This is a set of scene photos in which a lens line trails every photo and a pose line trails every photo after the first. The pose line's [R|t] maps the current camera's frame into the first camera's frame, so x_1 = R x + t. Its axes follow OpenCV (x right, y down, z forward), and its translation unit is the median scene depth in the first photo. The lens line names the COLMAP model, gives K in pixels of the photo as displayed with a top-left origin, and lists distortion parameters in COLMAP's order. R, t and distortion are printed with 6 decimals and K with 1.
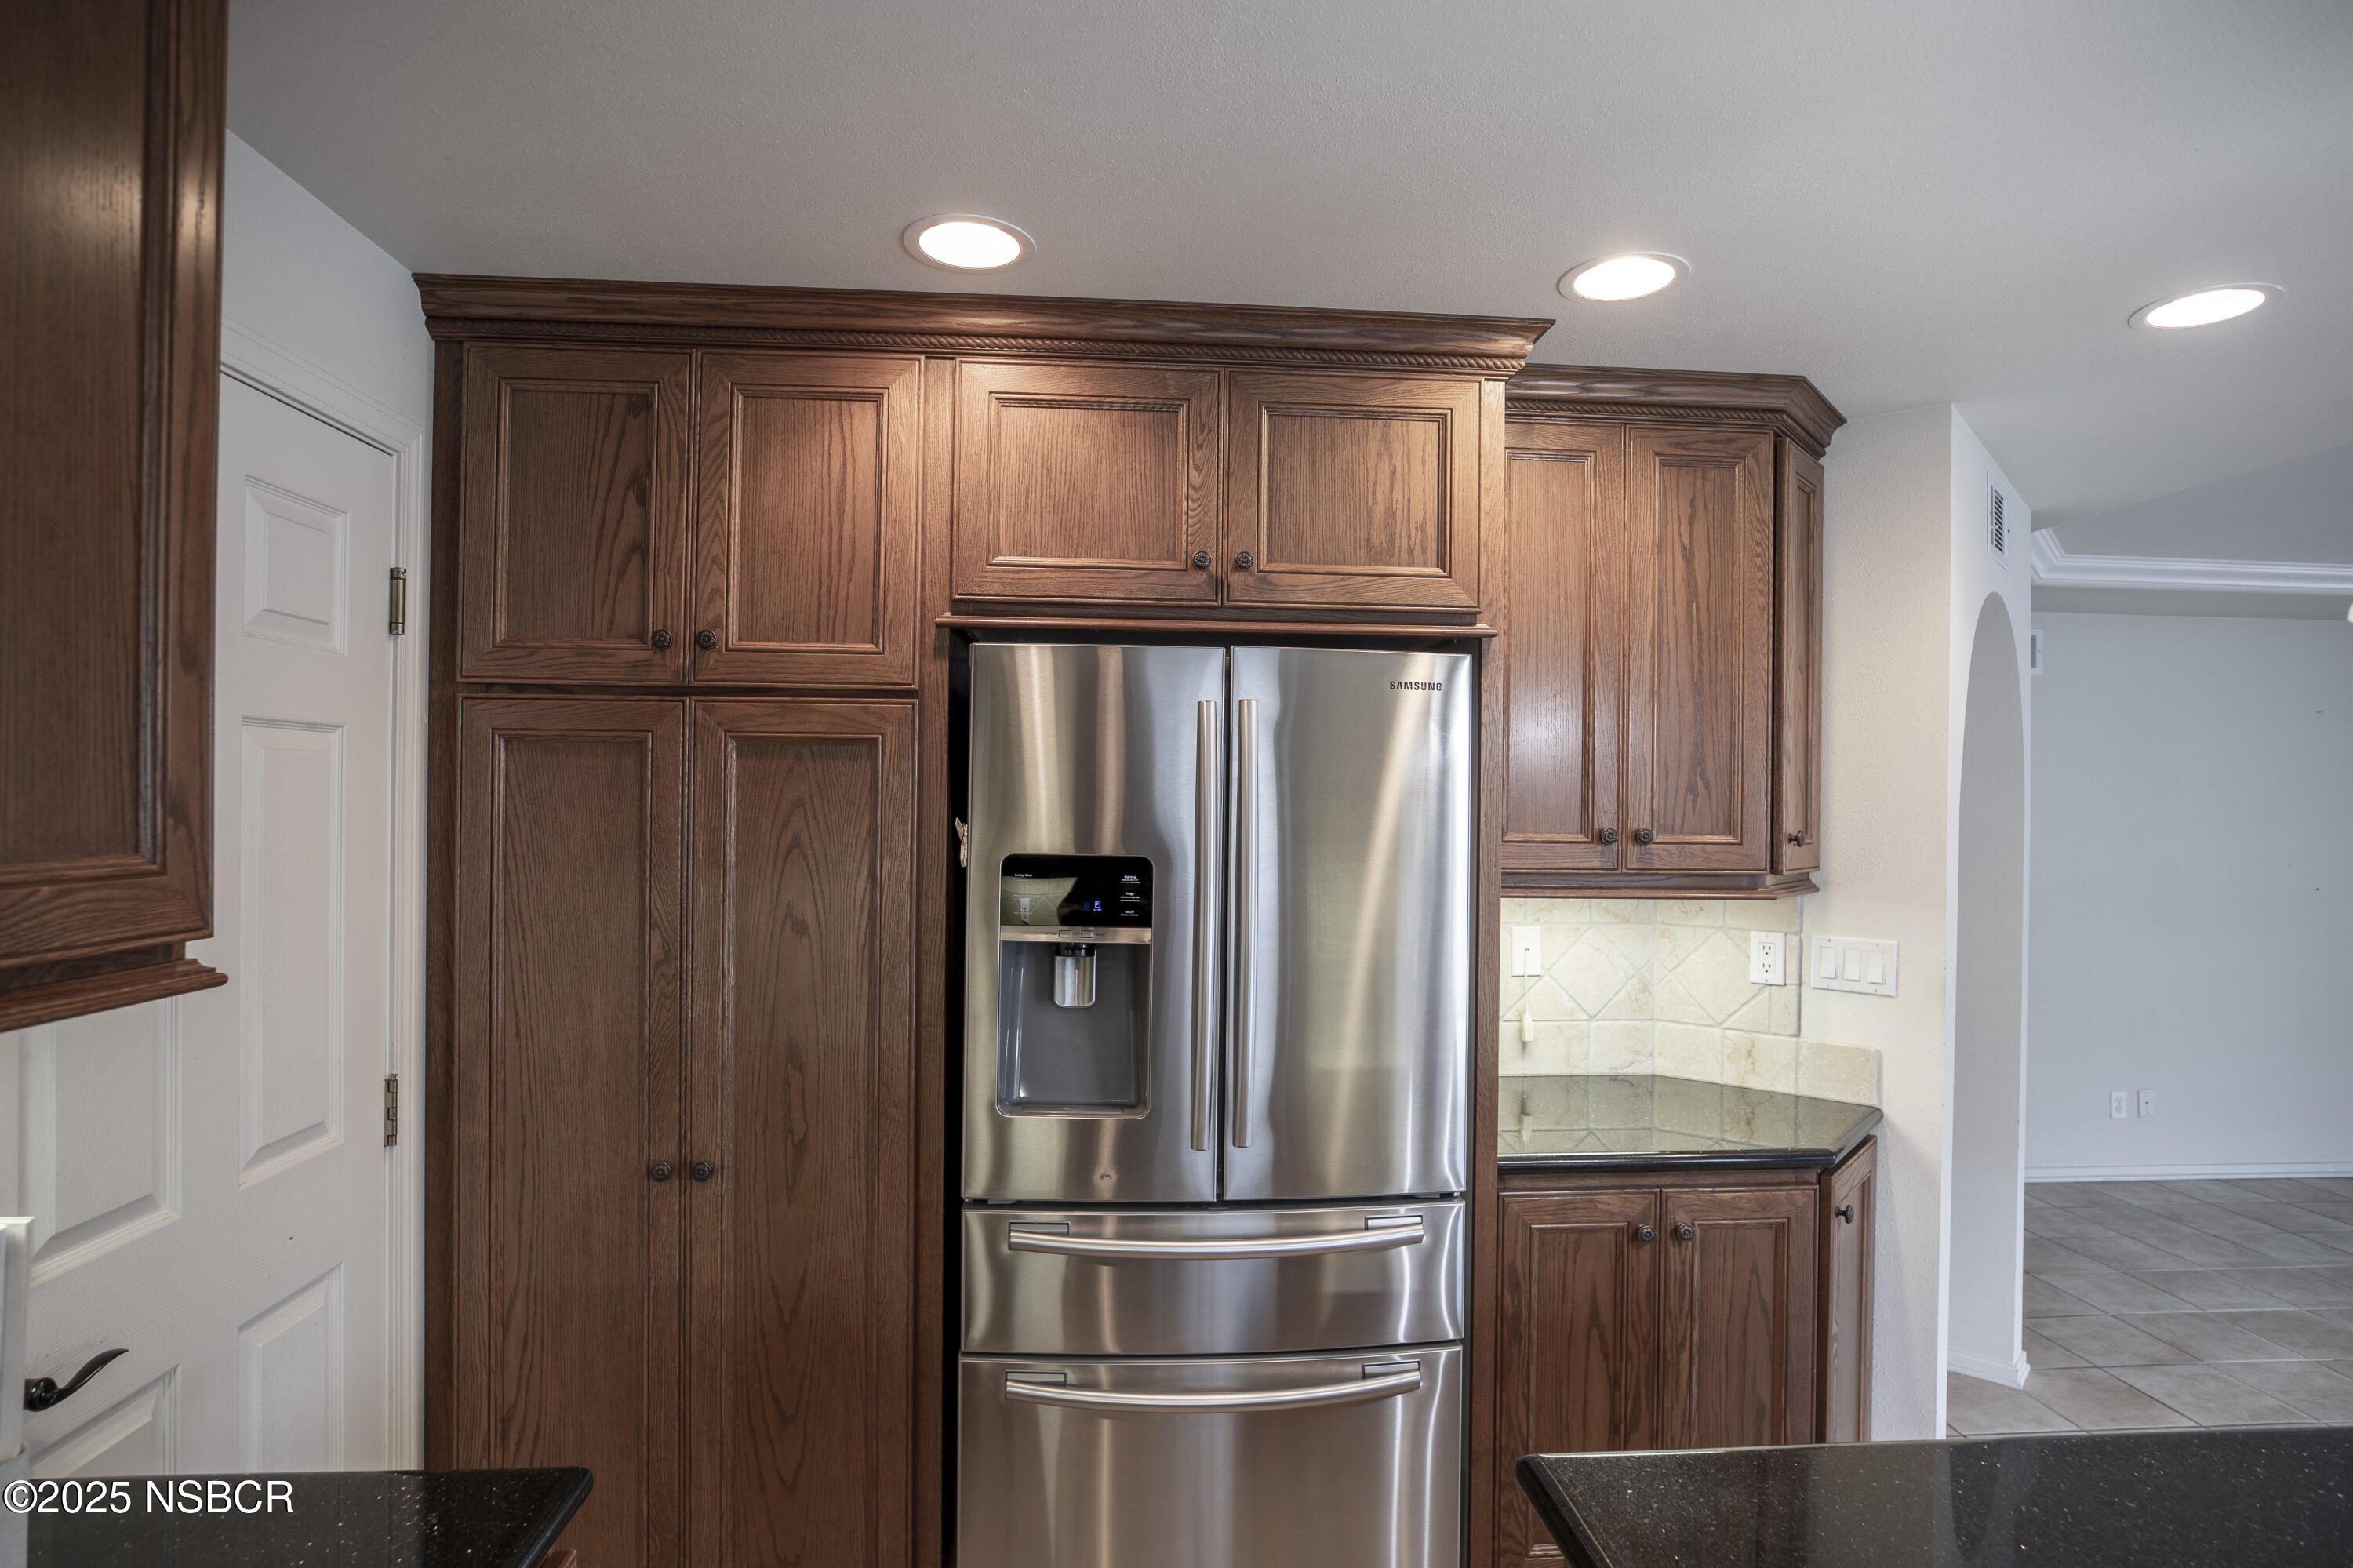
lens RADIAL K [[1240.1, 0, 1172.3], [0, 1240.1, 794.7], [0, 0, 1]] dist [-0.033115, 0.011765]
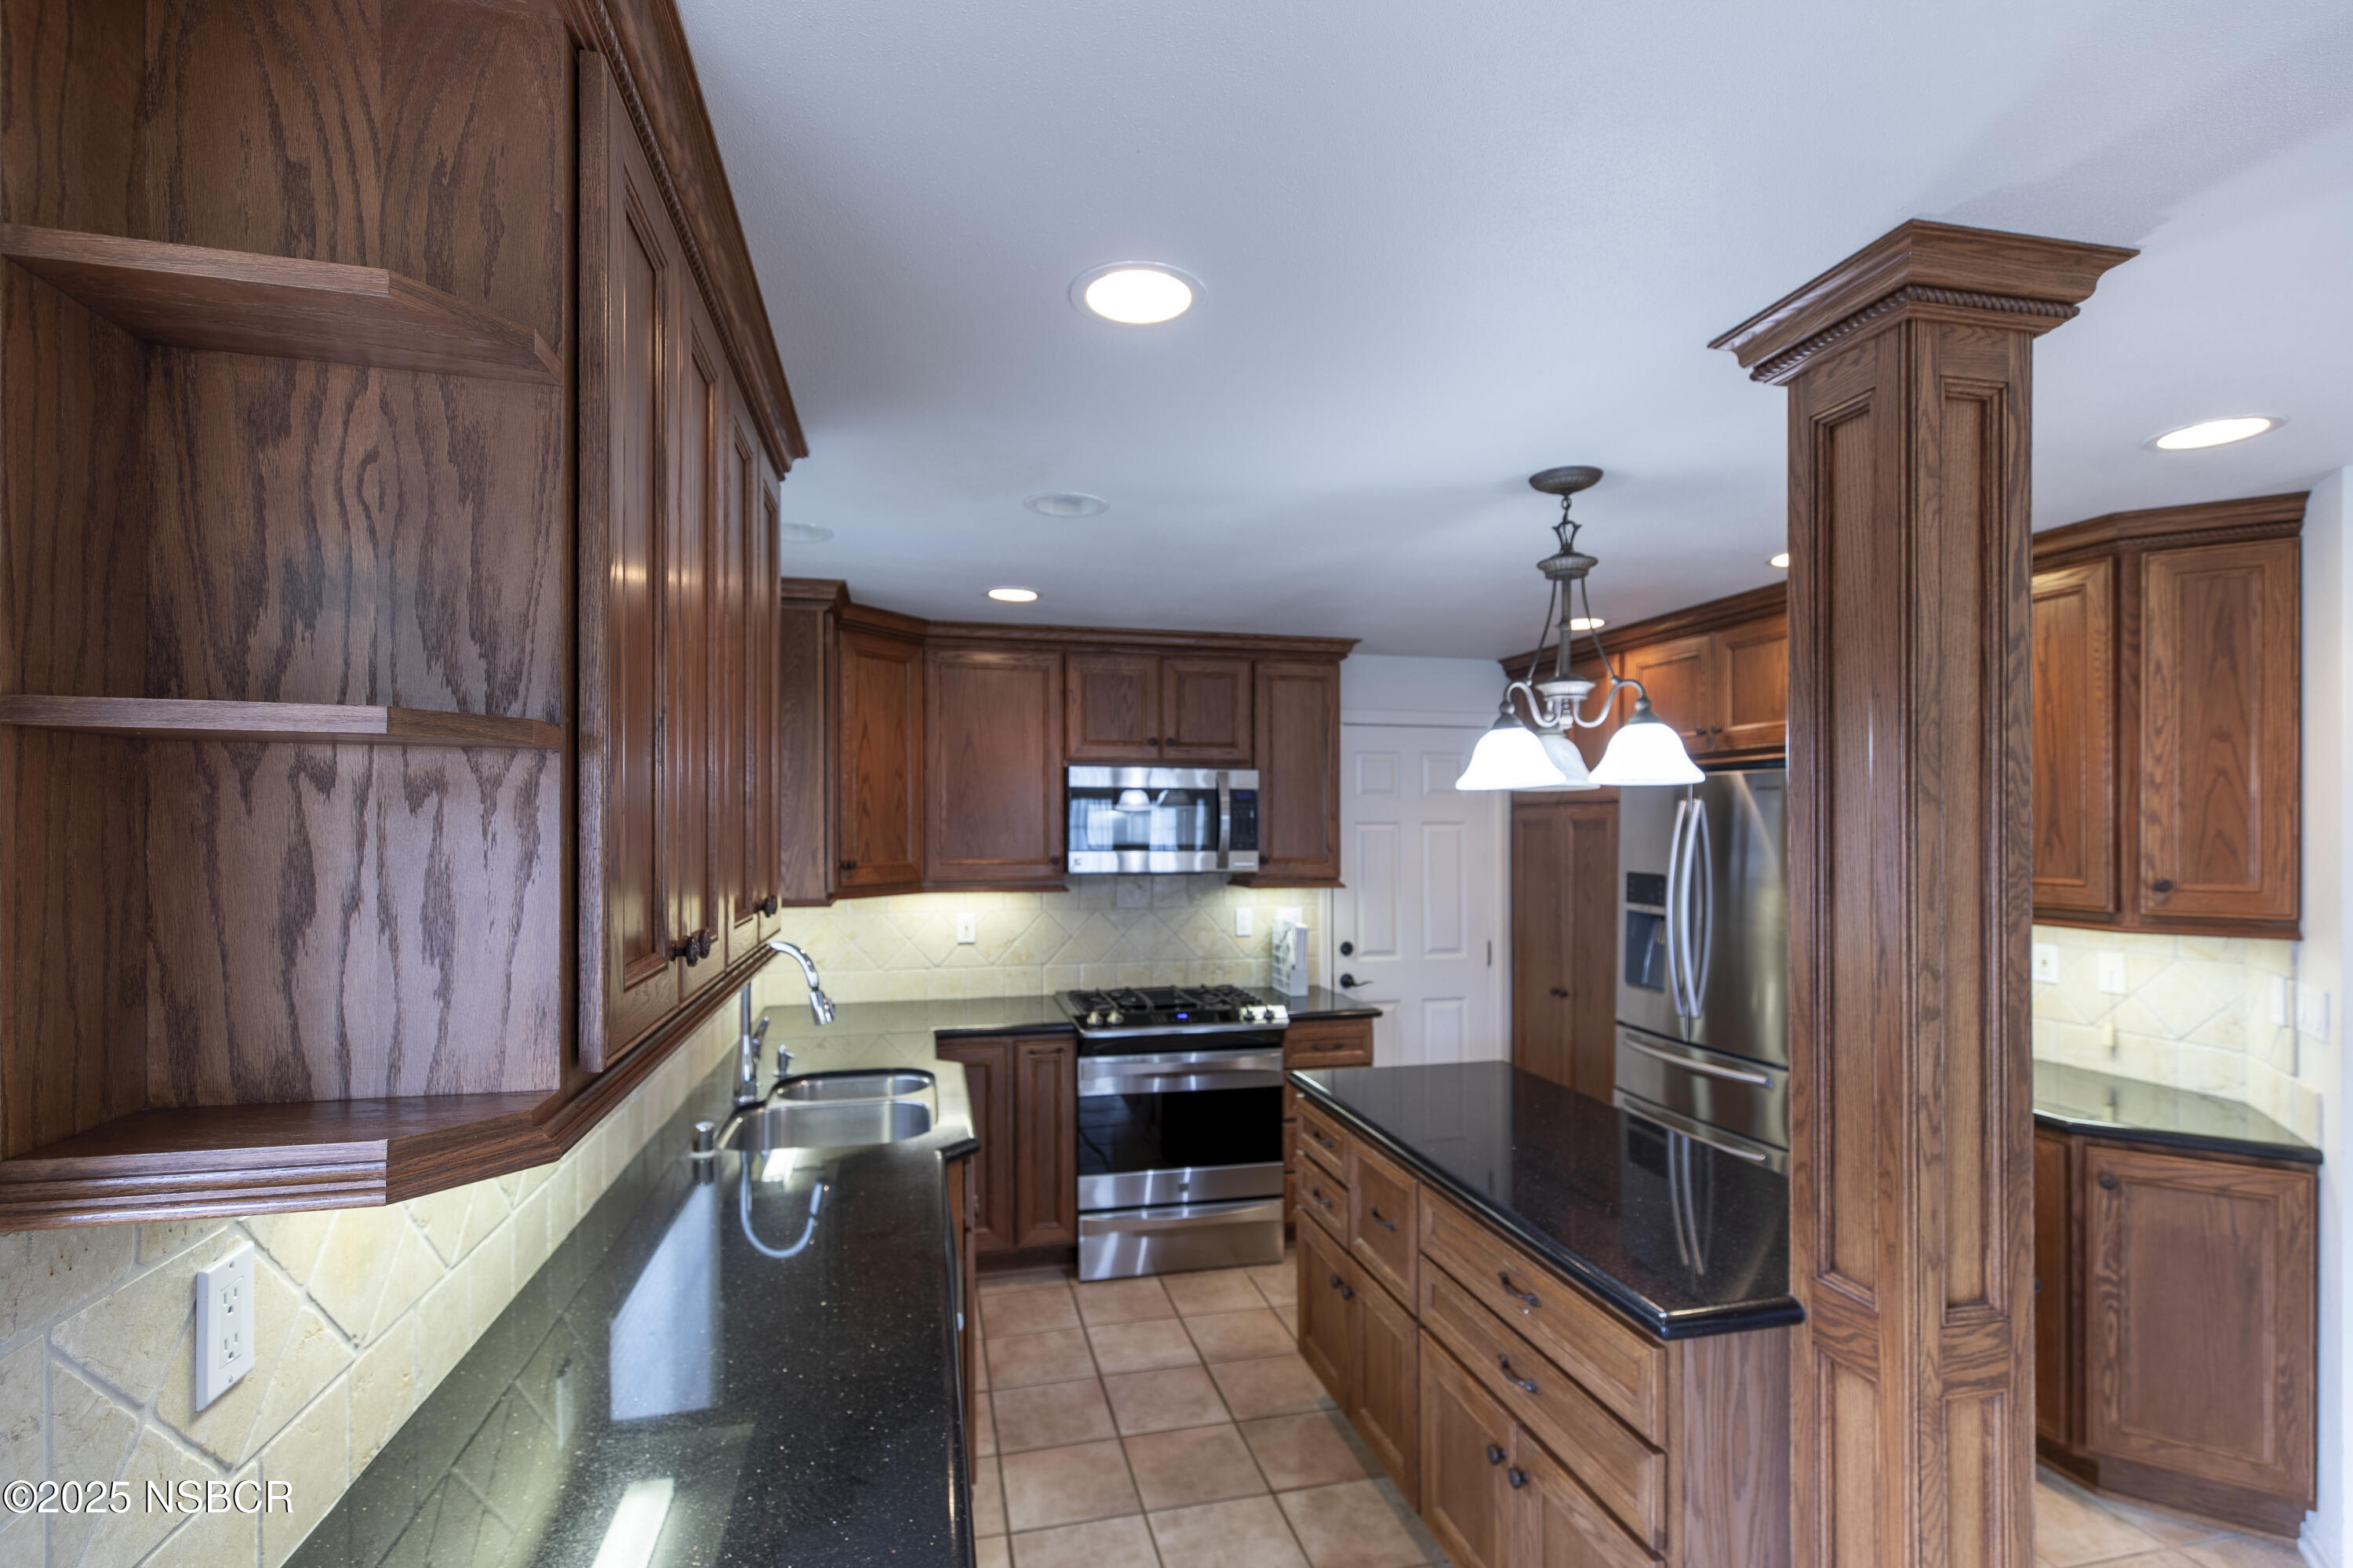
lens RADIAL K [[1071.8, 0, 1173.6], [0, 1071.8, 819.8], [0, 0, 1]] dist [0.011051, -0.002024]
pose [[0.174222, -0.016467, -0.984569, 1.696408], [0.001227, 0.999863, -0.016506, -0.016890], [0.984706, 0.001668, 0.174218, -0.180422]]
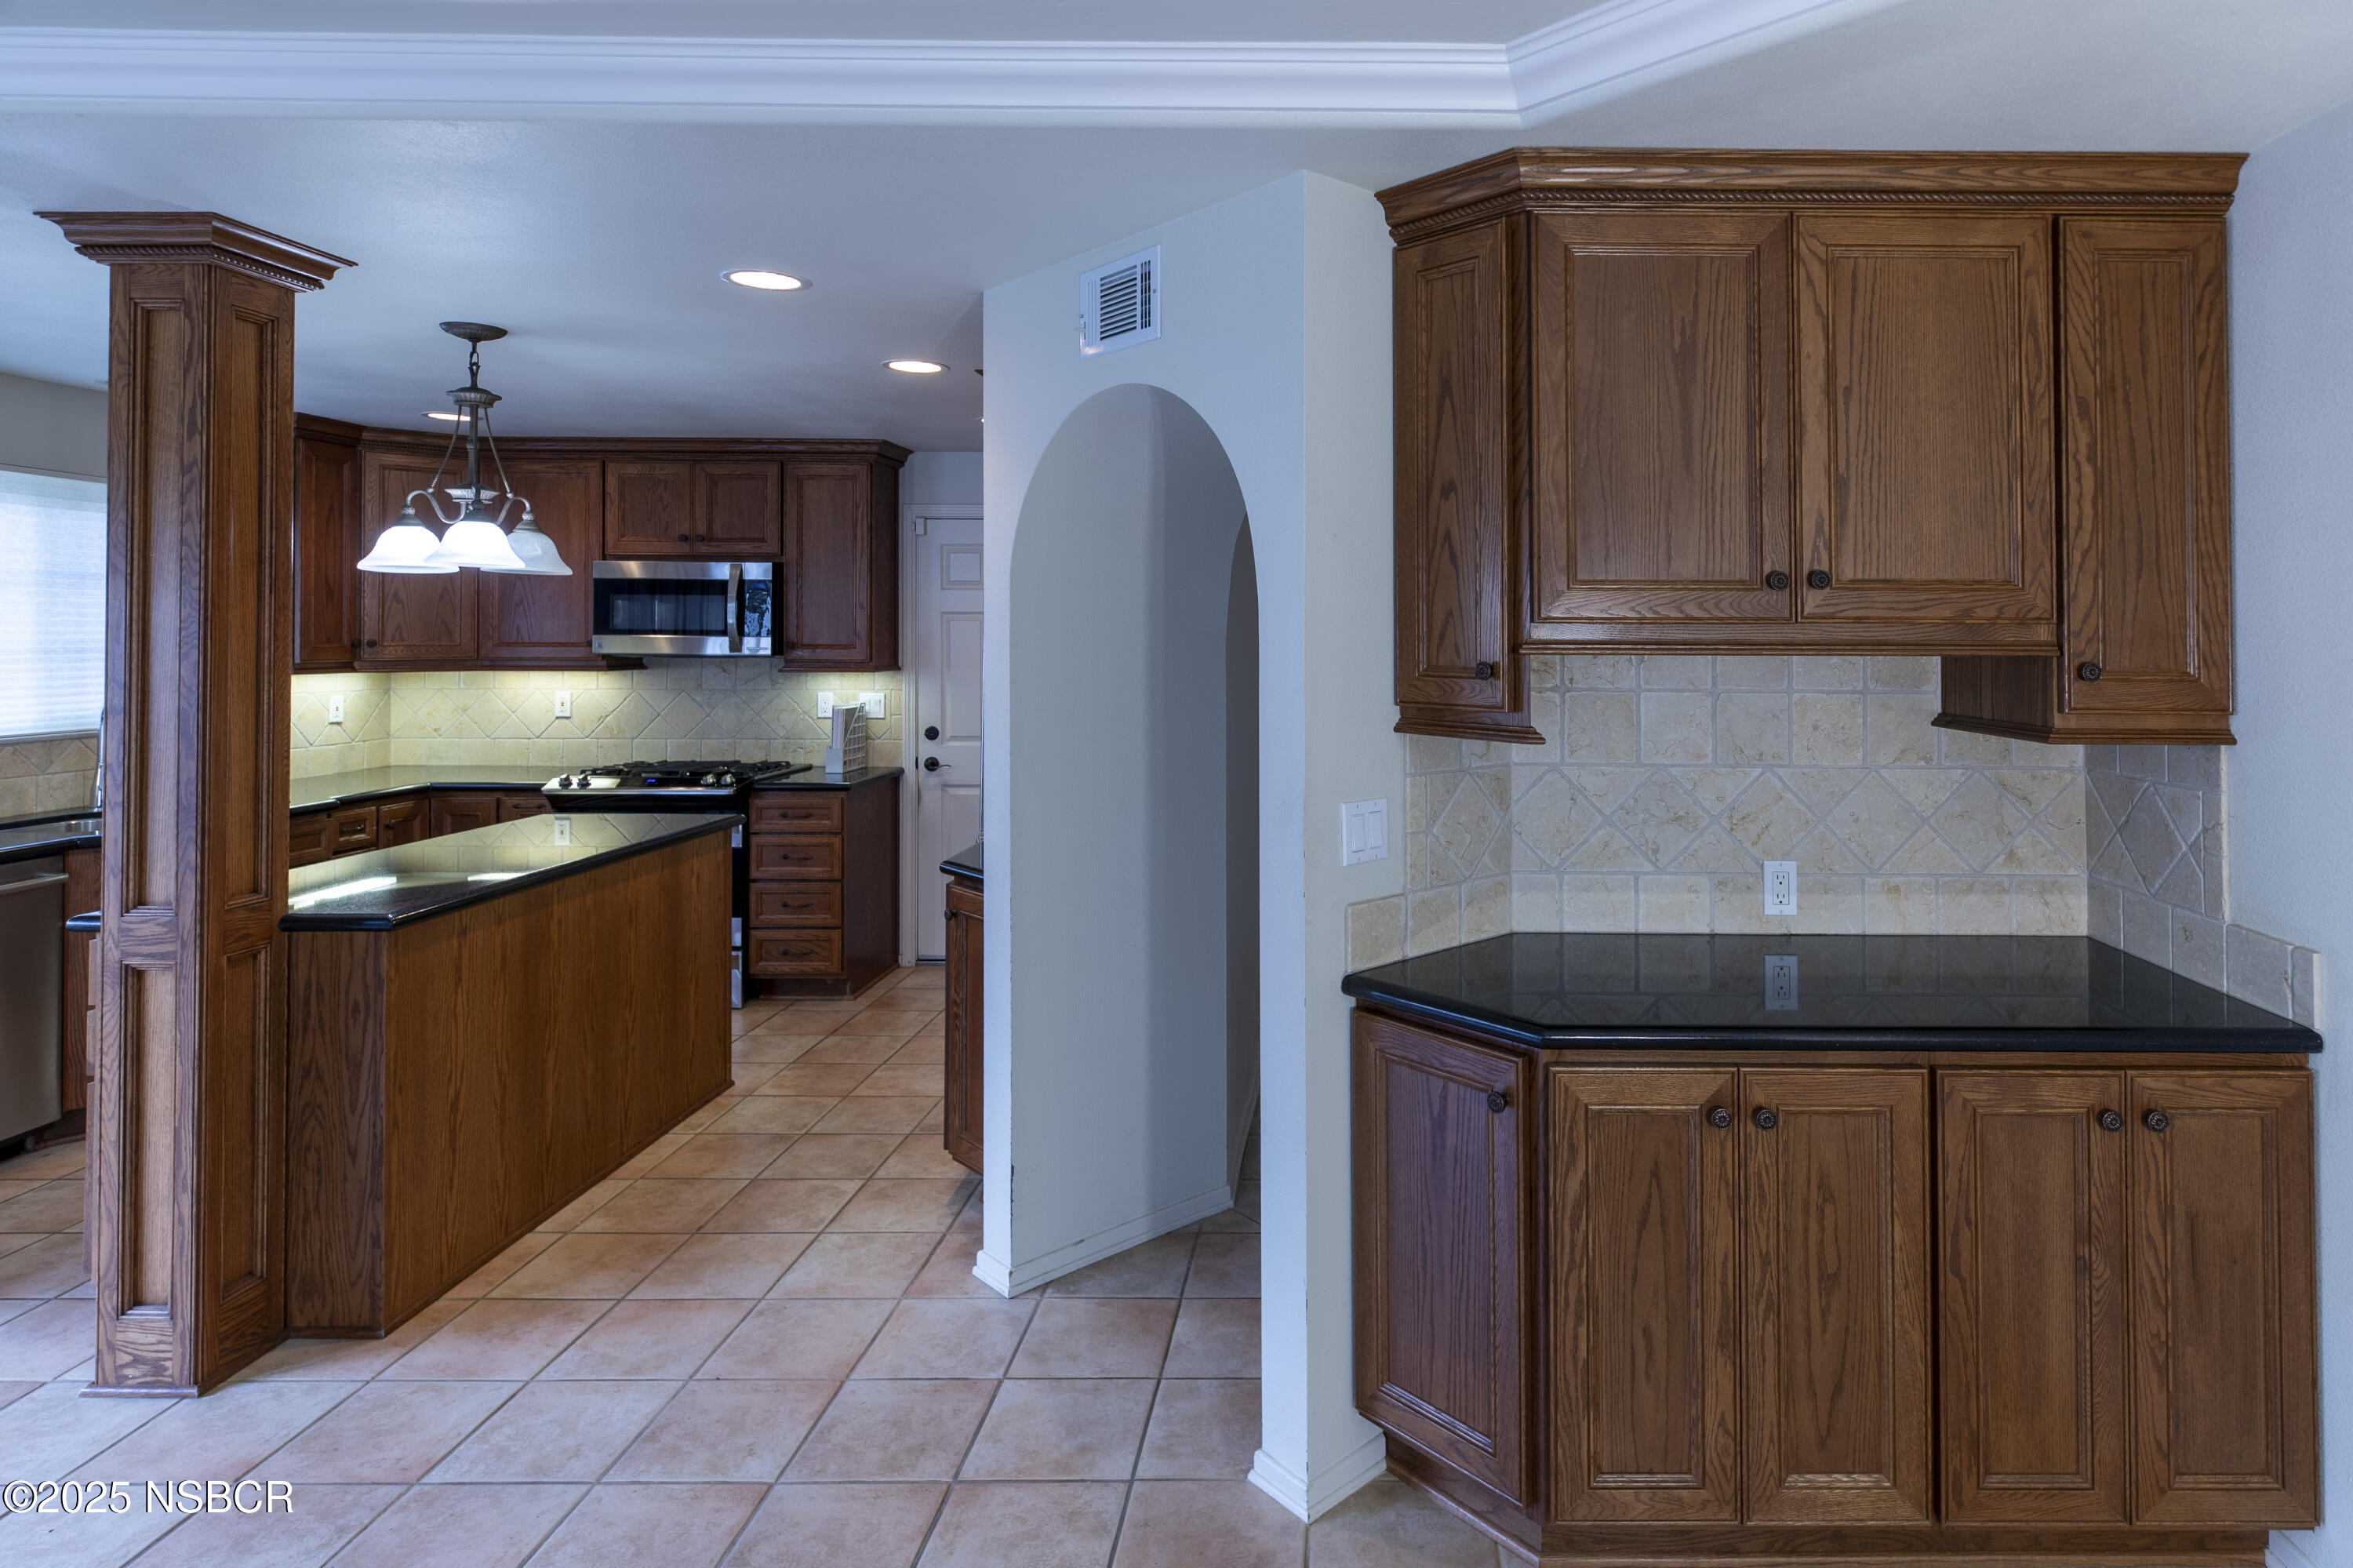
lens RADIAL K [[1301.0, 0, 1387.9], [0, 1301.0, 622.4], [0, 0, 1]] dist [0.003725, -0.003120]
pose [[-0.084068, -0.020936, -0.996240, 2.293562], [-0.002306, 0.999781, -0.020815, 0.032395], [0.996457, 0.000548, -0.084098, 1.829725]]
